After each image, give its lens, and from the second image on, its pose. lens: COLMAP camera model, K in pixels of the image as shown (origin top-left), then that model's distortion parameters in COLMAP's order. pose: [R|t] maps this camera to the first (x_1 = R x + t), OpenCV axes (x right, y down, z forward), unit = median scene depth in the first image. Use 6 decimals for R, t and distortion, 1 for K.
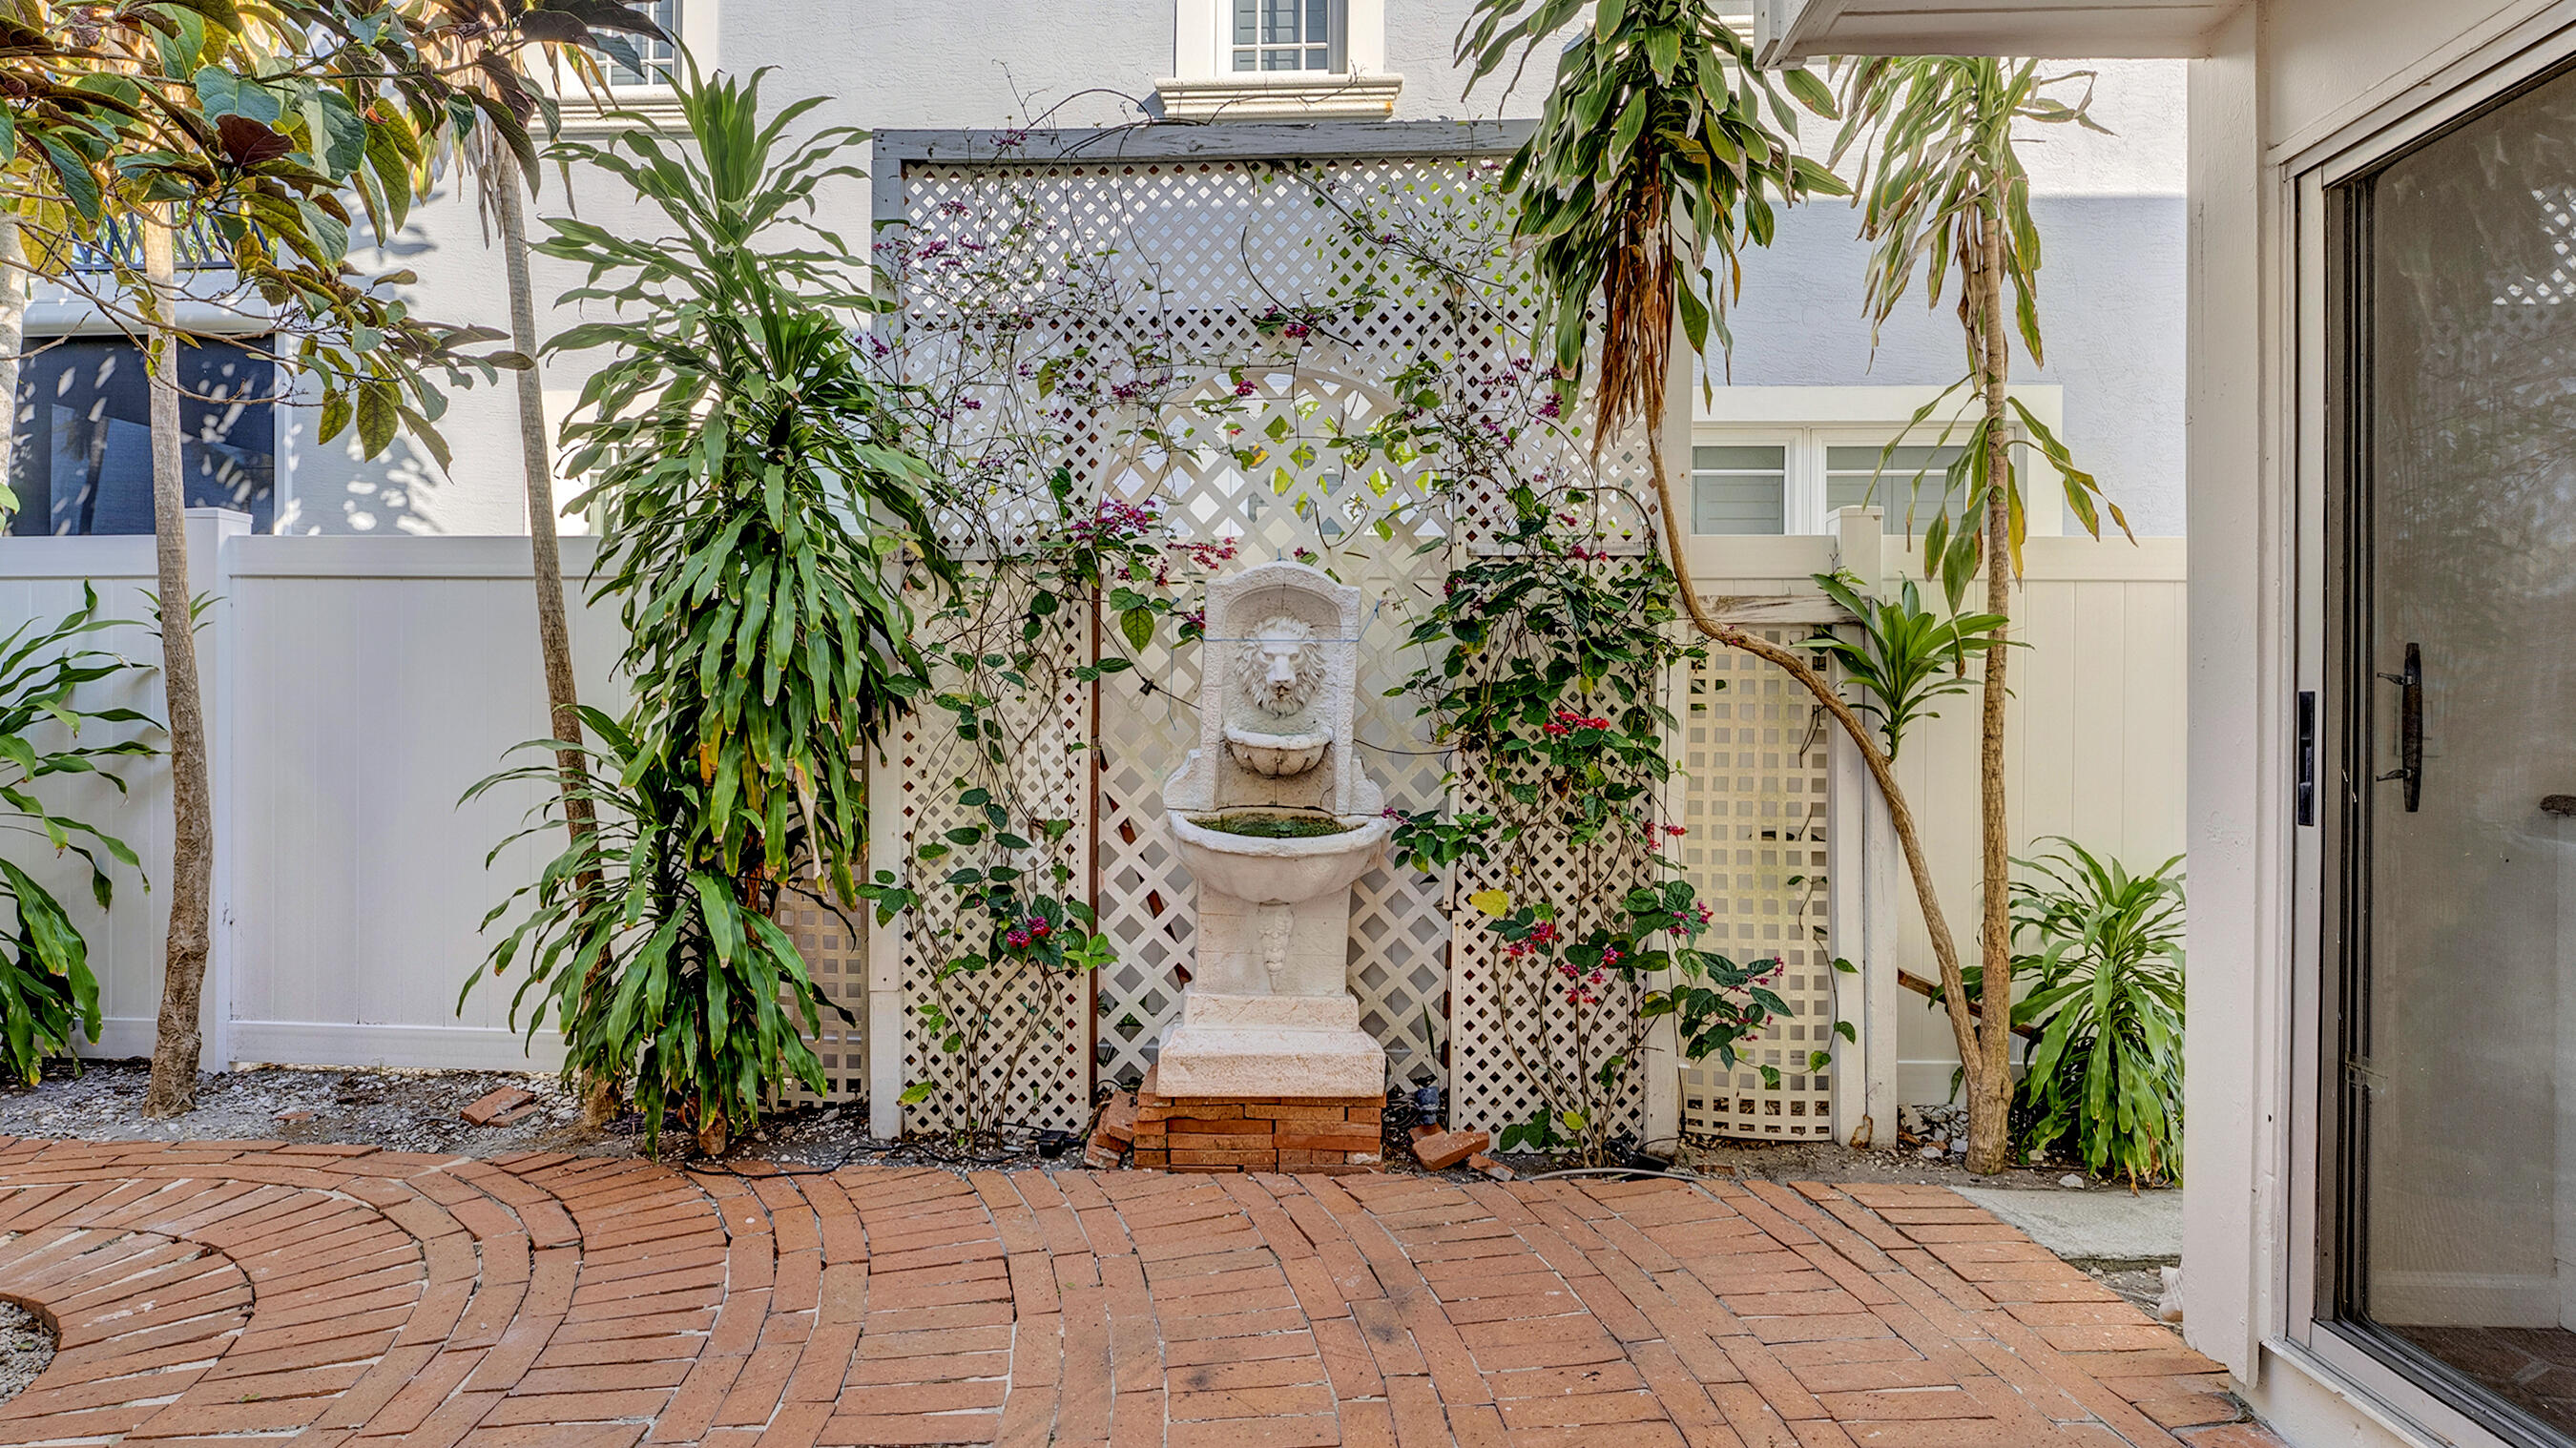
lens RADIAL K [[1216.2, 0, 1288.0], [0, 1216.2, 724.0], [0, 0, 1]] dist [-0.032976, -0.000074]
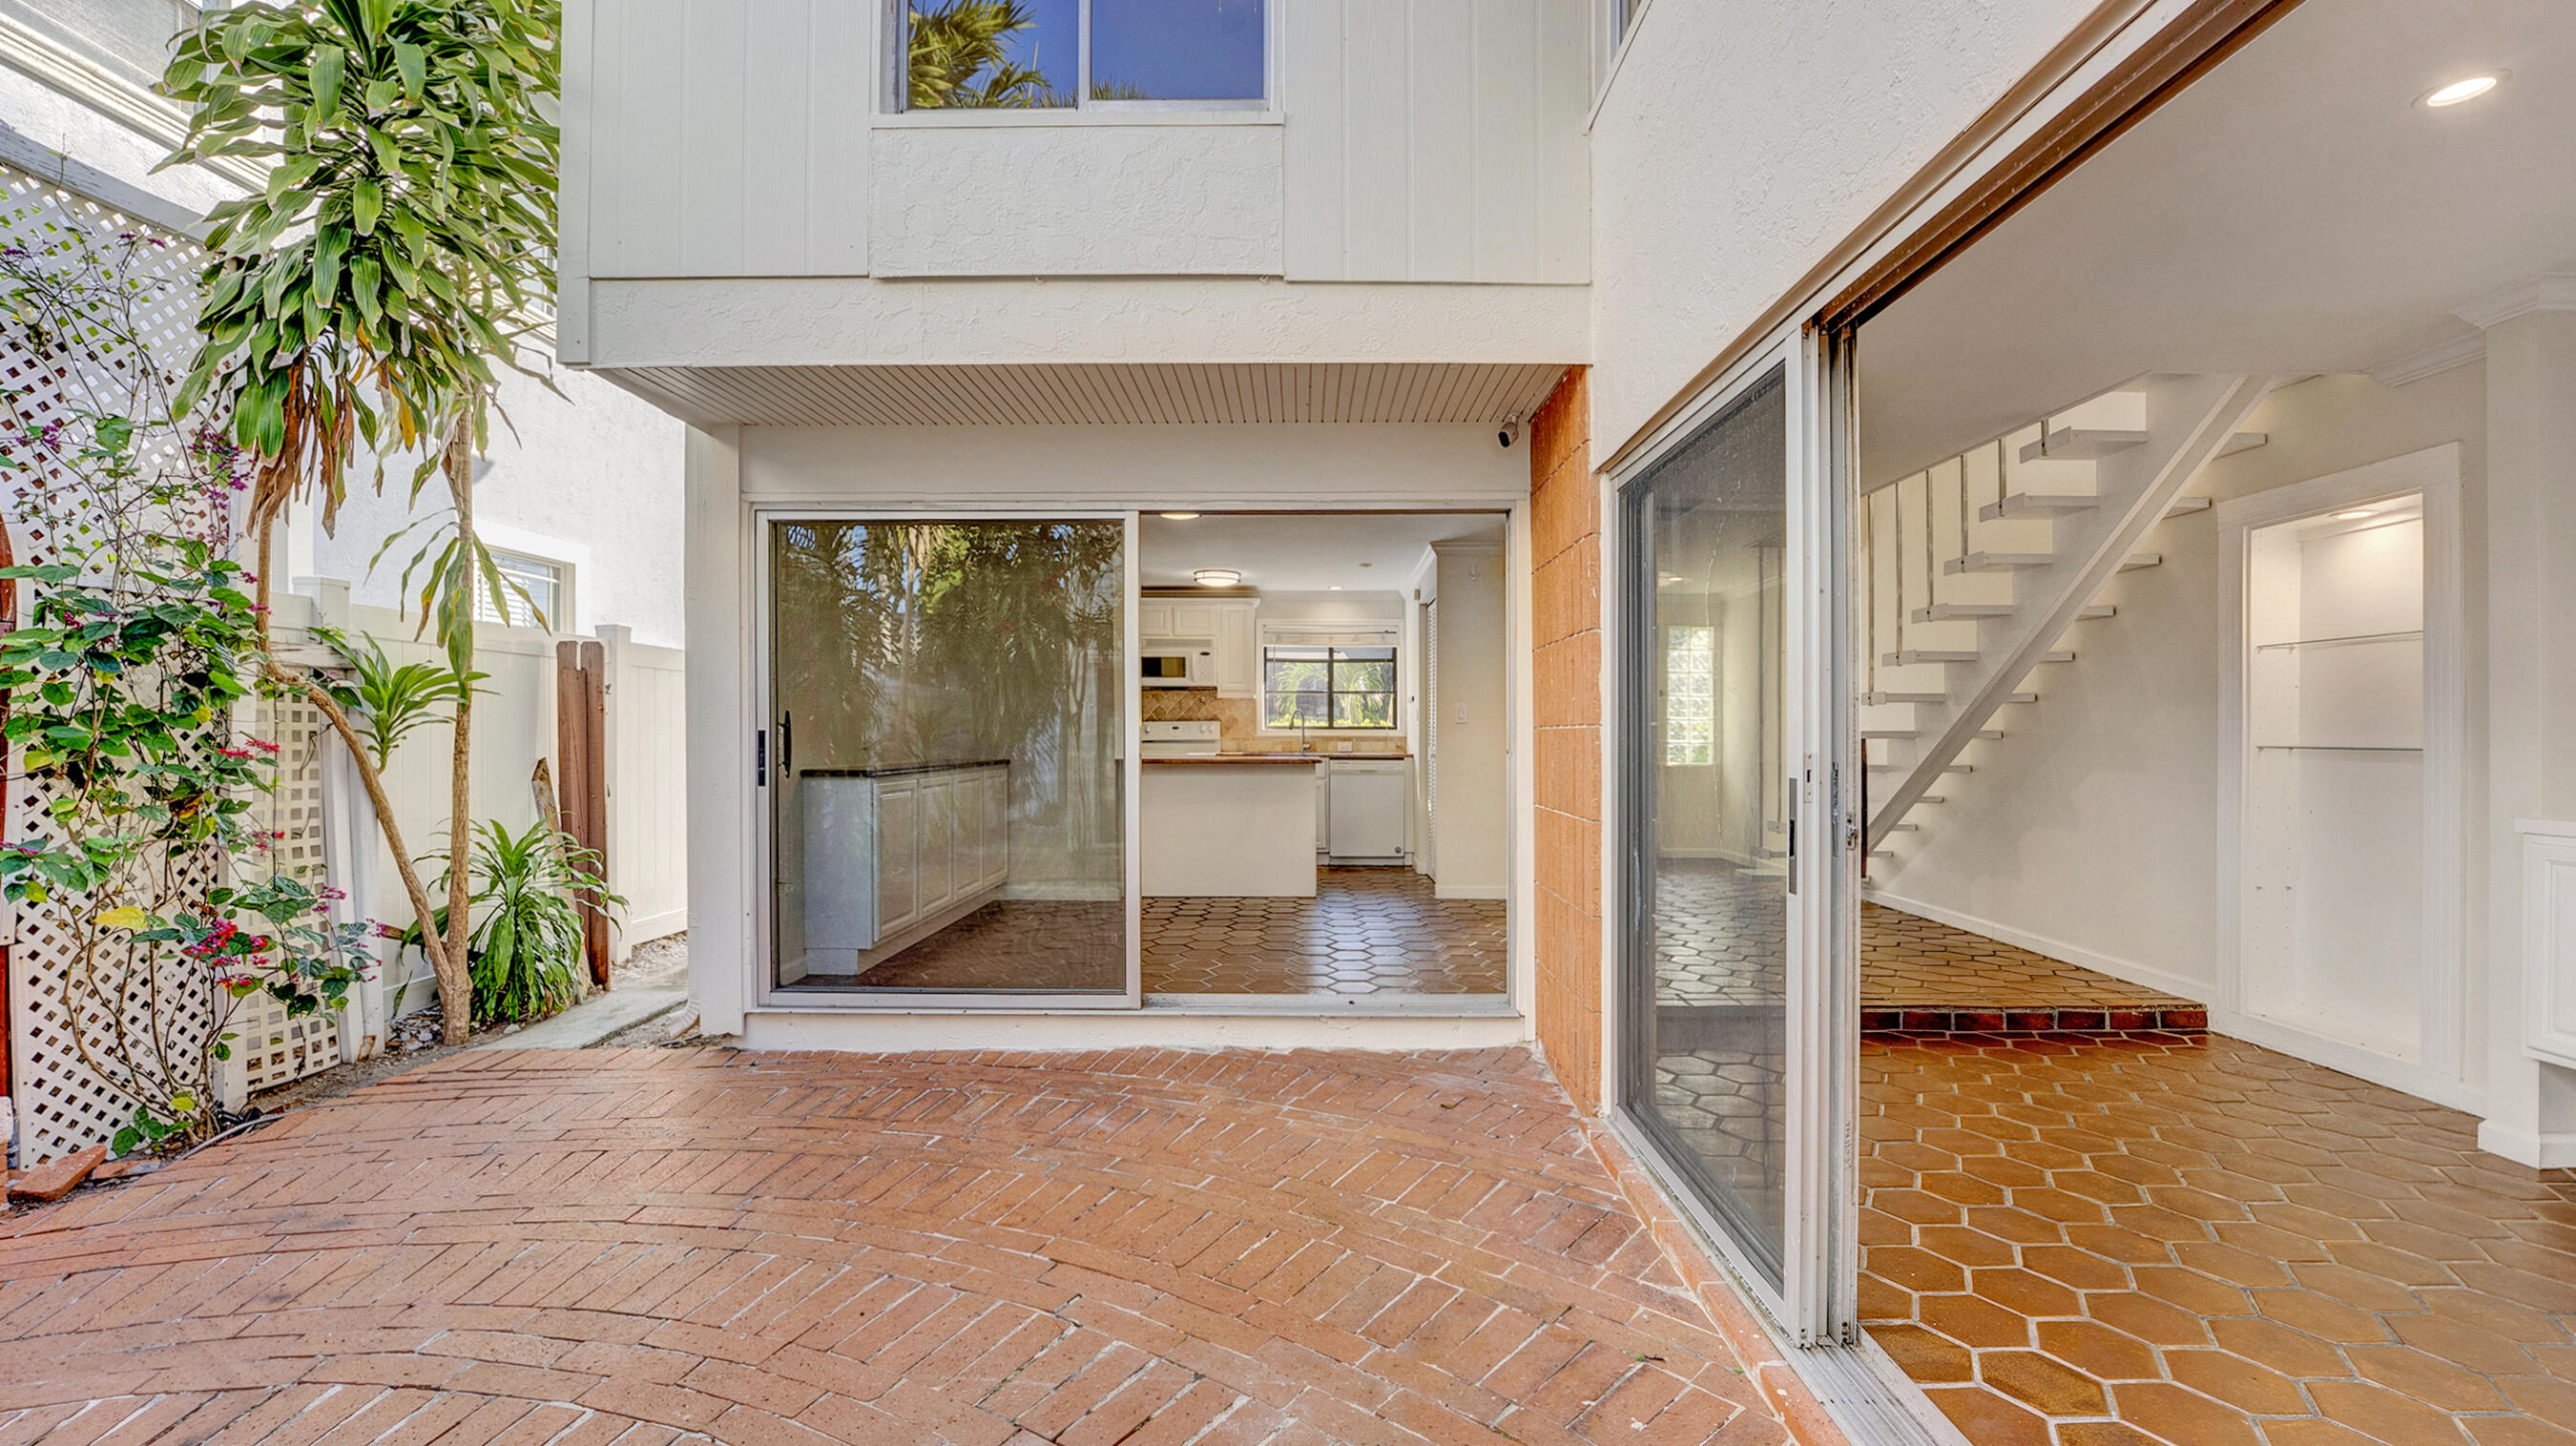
lens RADIAL K [[1051.2, 0, 1288.0], [0, 1051.2, 723.0], [0, 0, 1]] dist [-0.001456, -0.000402]
pose [[-0.044919, 0.003090, 0.998986, -0.750793], [0.001717, 0.999994, -0.003016, -0.019385], [-0.998989, 0.001579, -0.044924, 0.021294]]
